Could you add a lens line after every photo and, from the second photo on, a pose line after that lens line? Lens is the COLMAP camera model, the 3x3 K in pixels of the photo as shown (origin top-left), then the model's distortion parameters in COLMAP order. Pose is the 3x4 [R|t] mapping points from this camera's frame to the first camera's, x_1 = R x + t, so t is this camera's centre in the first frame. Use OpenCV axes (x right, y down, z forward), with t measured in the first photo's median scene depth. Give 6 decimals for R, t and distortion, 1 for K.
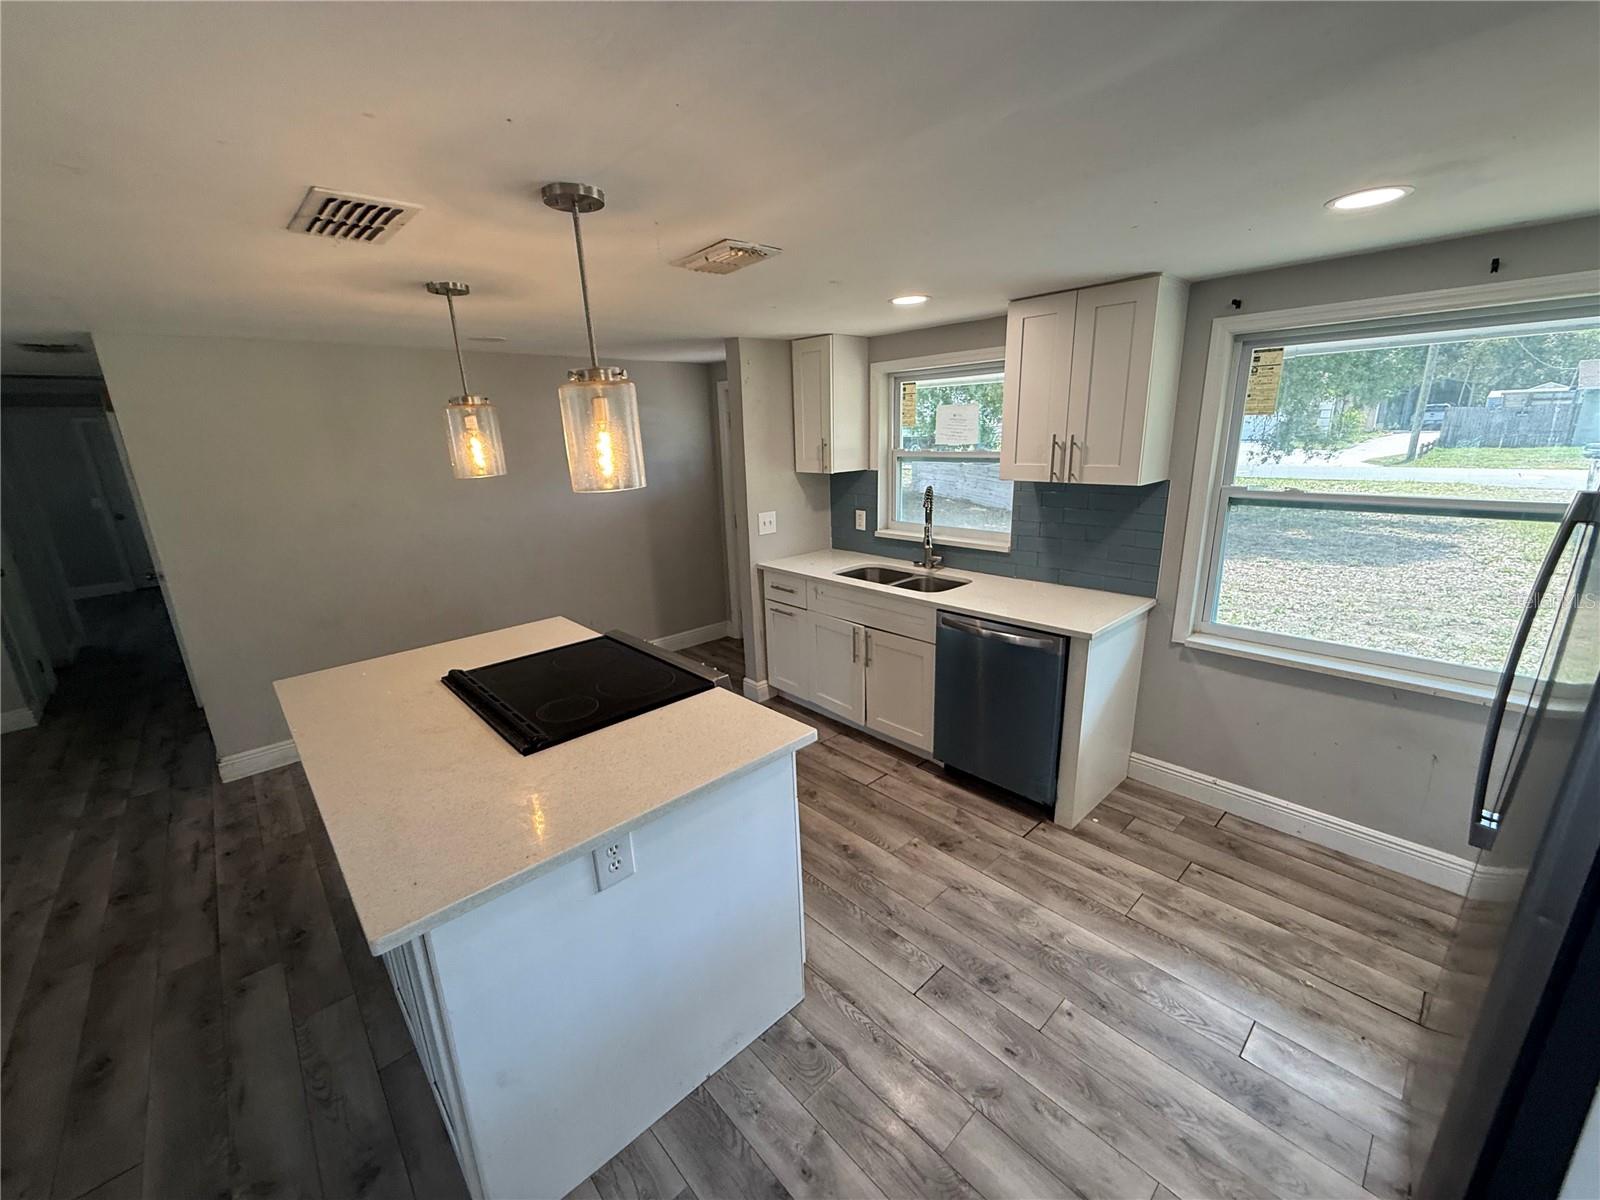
lens RADIAL K [[639.5, 0, 800.0], [0, 639.5, 600.0], [0, 0, 1]] dist [0.009657, -0.000288]
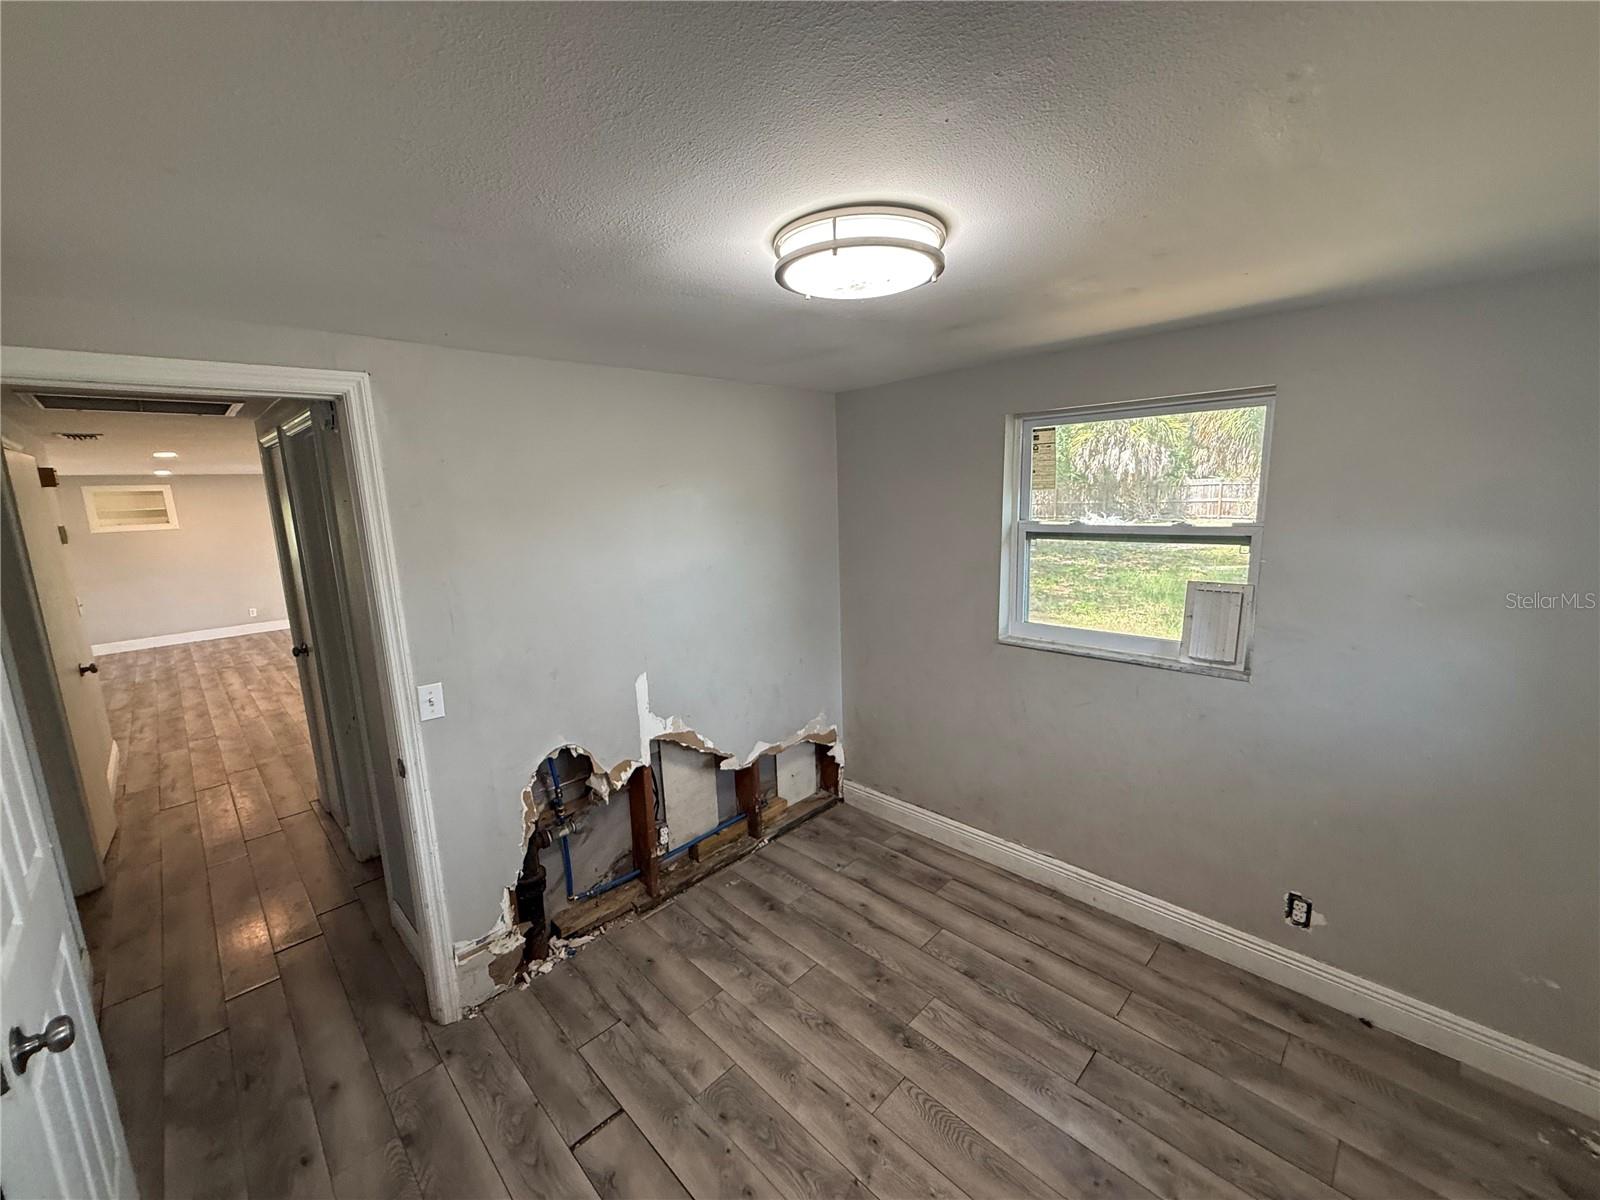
lens RADIAL K [[639.5, 0, 800.0], [0, 639.5, 600.0], [0, 0, 1]] dist [0.009657, -0.000288]
pose [[-0.996646, 0.072712, -0.037533, -2.380147], [0.050072, 0.904708, 0.423080, -0.555249], [0.064720, 0.419782, -0.905315, 2.265685]]
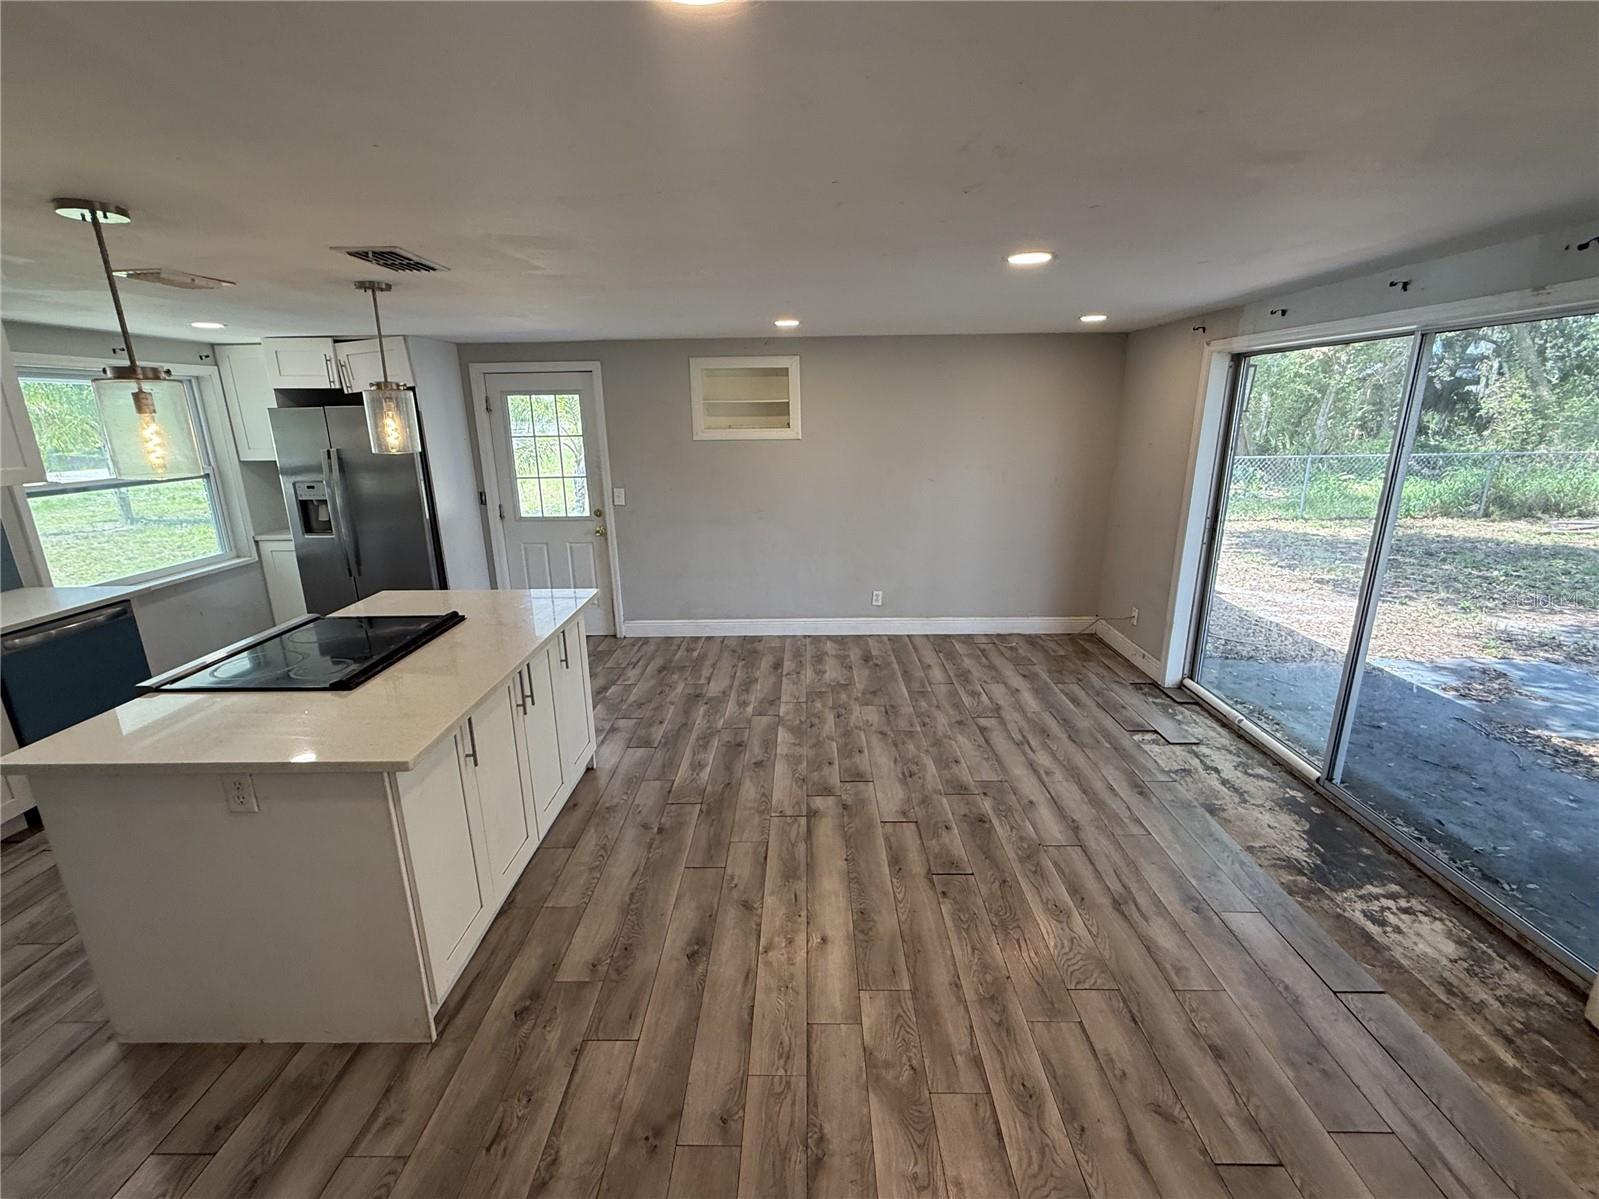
lens RADIAL K [[686.9, 0, 799.5], [0, 686.9, 599.5], [0, 0, 1]] dist [-0.001150, -0.000166]
pose [[-0.733137, -0.133485, 0.666852, -1.085129], [0.216101, 0.884004, 0.414533, -0.162419], [-0.644834, 0.448017, -0.619249, 0.755705]]
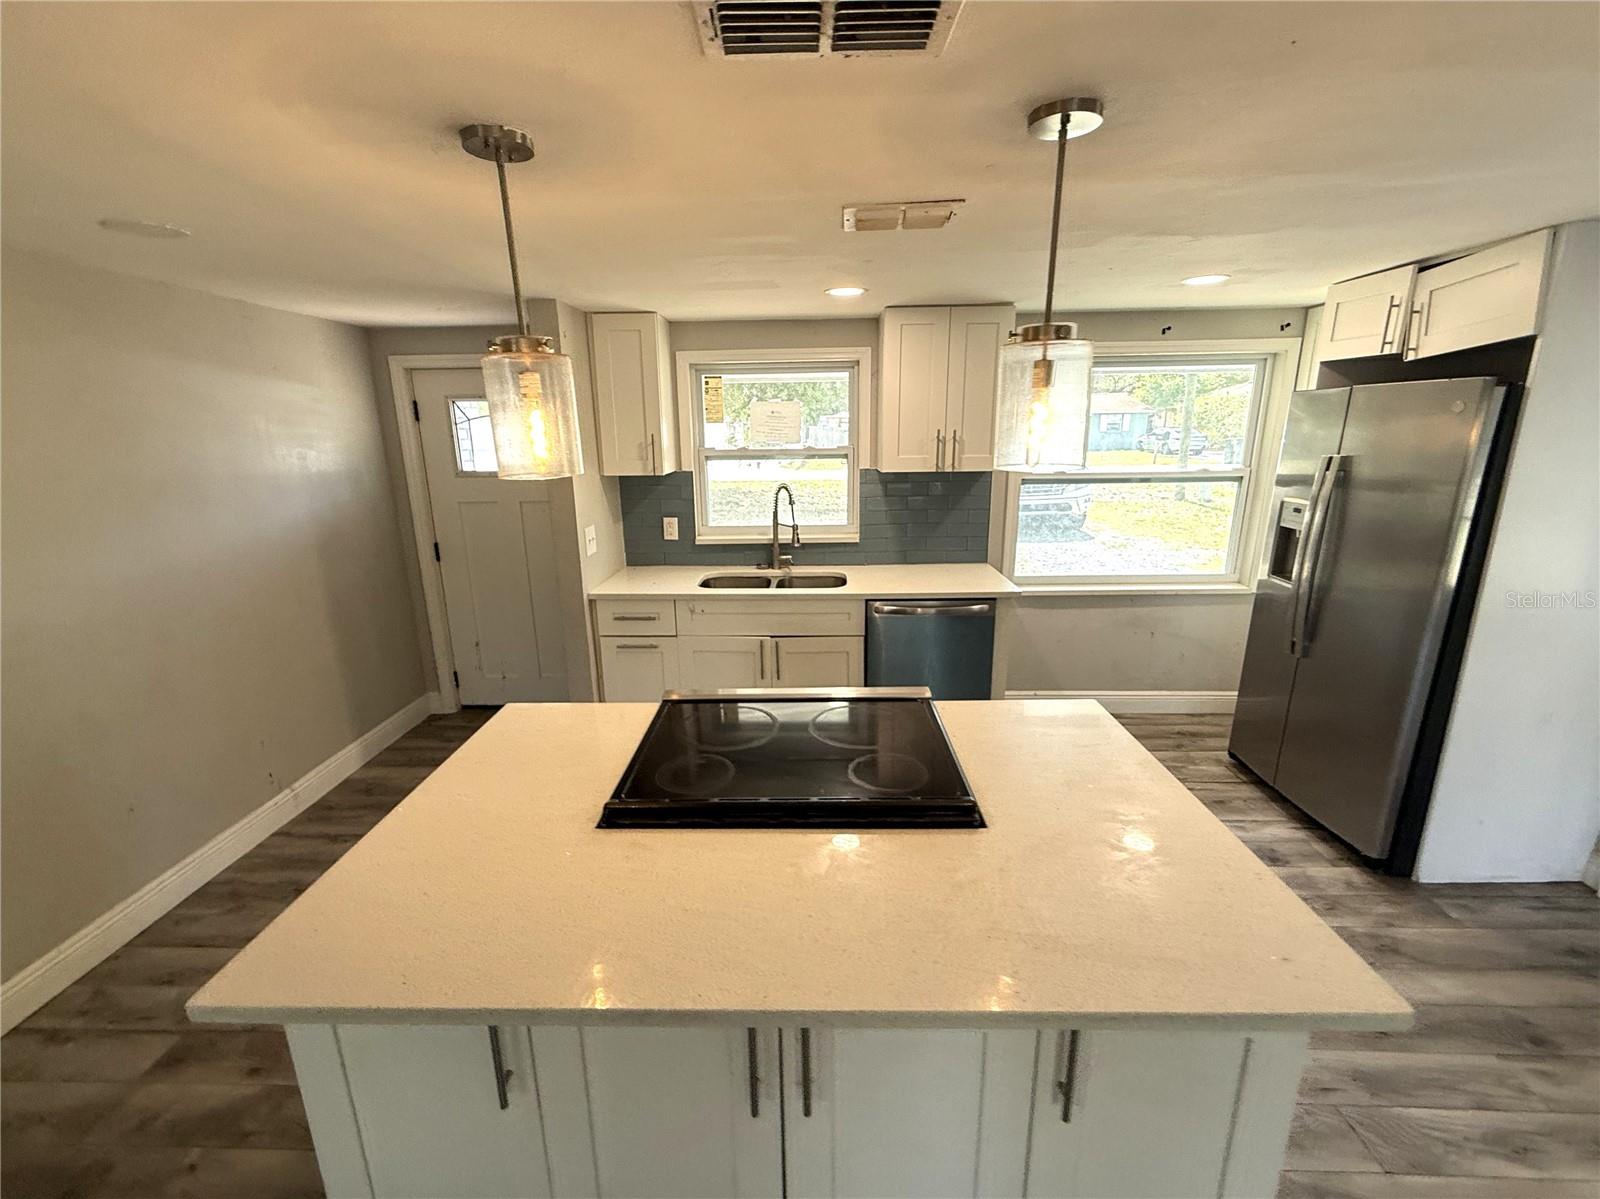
lens RADIAL K [[680.7, 0, 783.6], [0, 680.7, 598.9], [0, 0, 1]] dist [-0.004231, -0.000188]
pose [[0.701430, -0.153322, 0.696052, -0.553815], [0.177678, 0.983372, 0.037560, -0.045402], [-0.690237, 0.097327, 0.717008, 0.283928]]
